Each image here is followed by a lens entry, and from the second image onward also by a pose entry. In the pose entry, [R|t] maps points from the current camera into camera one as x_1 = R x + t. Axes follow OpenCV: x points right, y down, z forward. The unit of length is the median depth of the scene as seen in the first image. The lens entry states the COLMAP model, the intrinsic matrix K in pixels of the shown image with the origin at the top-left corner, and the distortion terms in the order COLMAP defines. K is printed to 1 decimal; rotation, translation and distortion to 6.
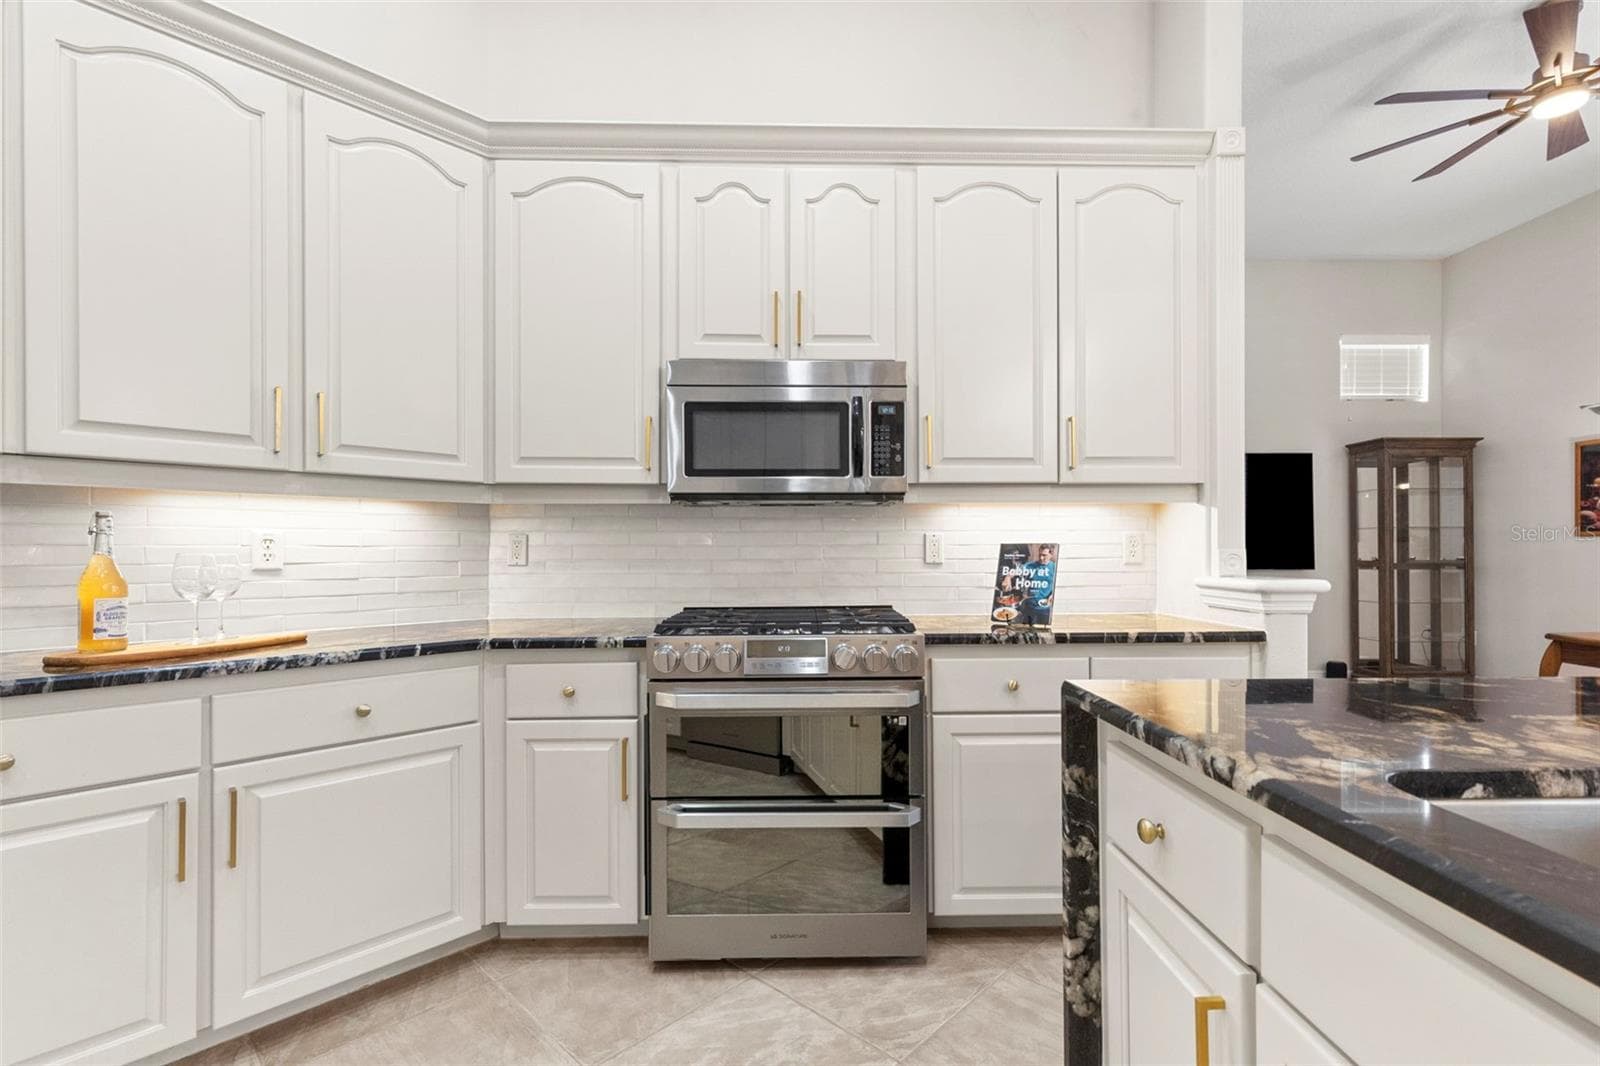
lens RADIAL K [[713.7, 0, 807.2], [0, 713.7, 548.2], [0, 0, 1]] dist [0.004161, 0.000079]
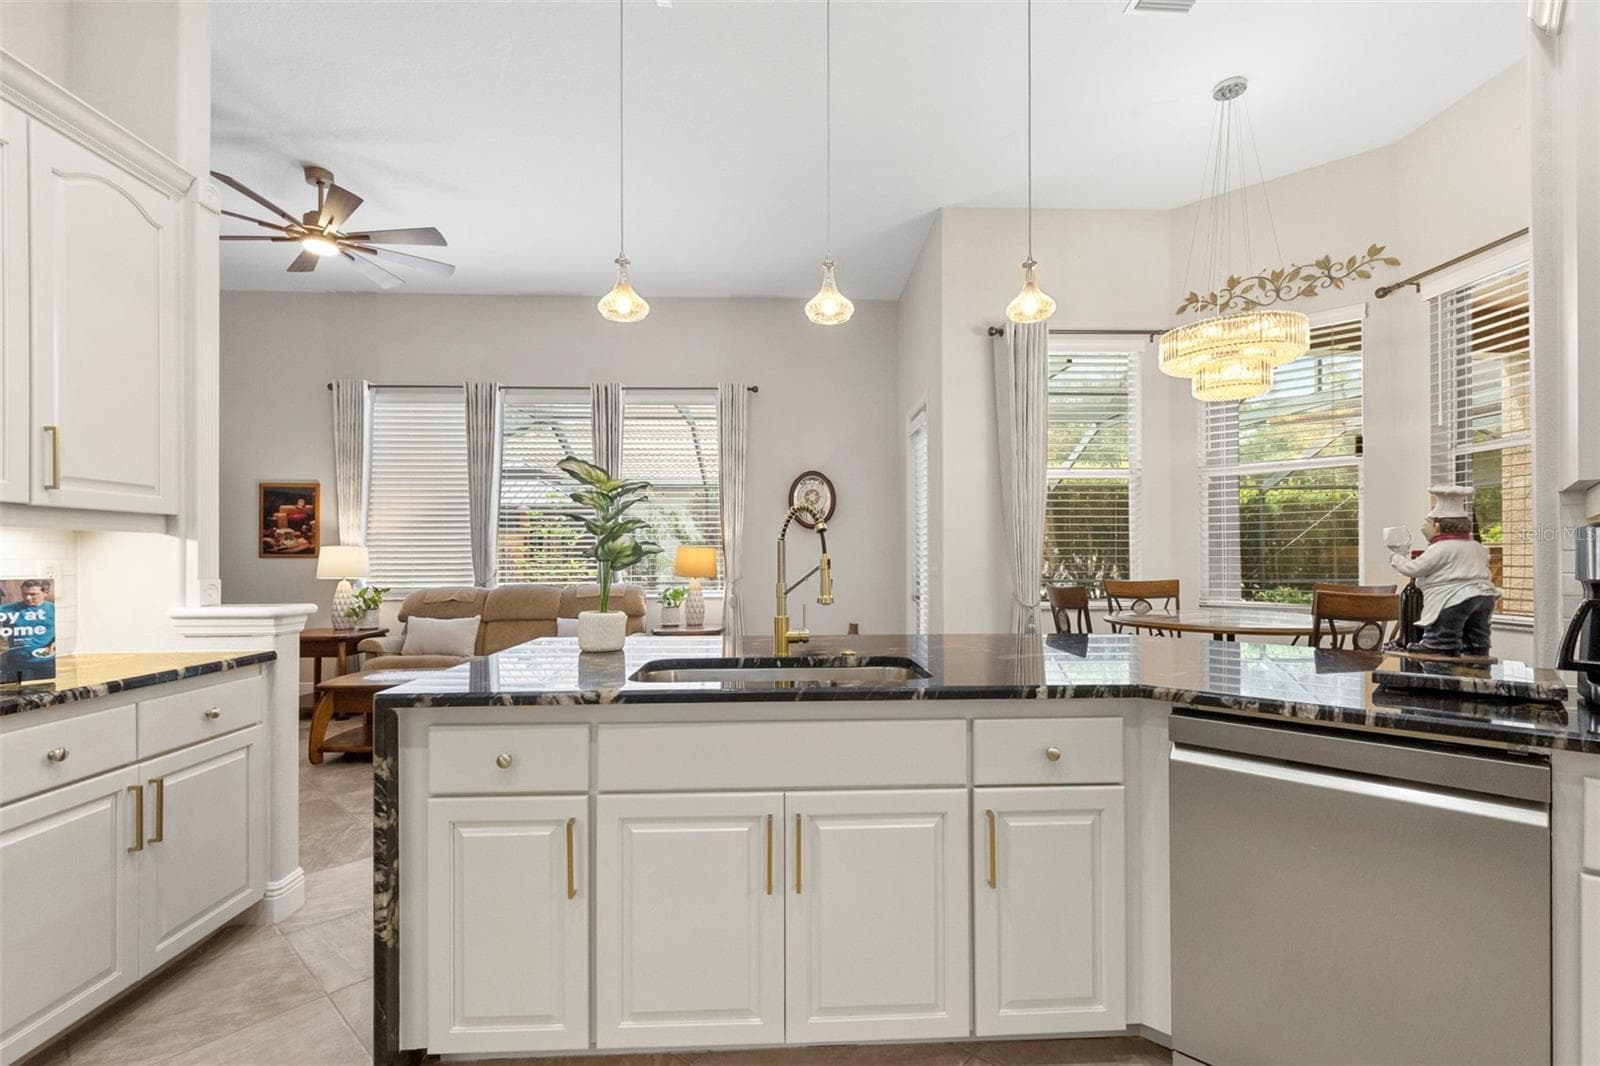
lens RADIAL K [[725.5, 0, 797.4], [0, 725.5, 557.7], [0, 0, 1]] dist [-0.000871, -0.000198]
pose [[0.001221, 0.002744, 0.999995, -0.492443], [0.001812, 0.999995, -0.002747, -0.028001], [-0.999998, 0.001816, 0.001216, 0.131509]]
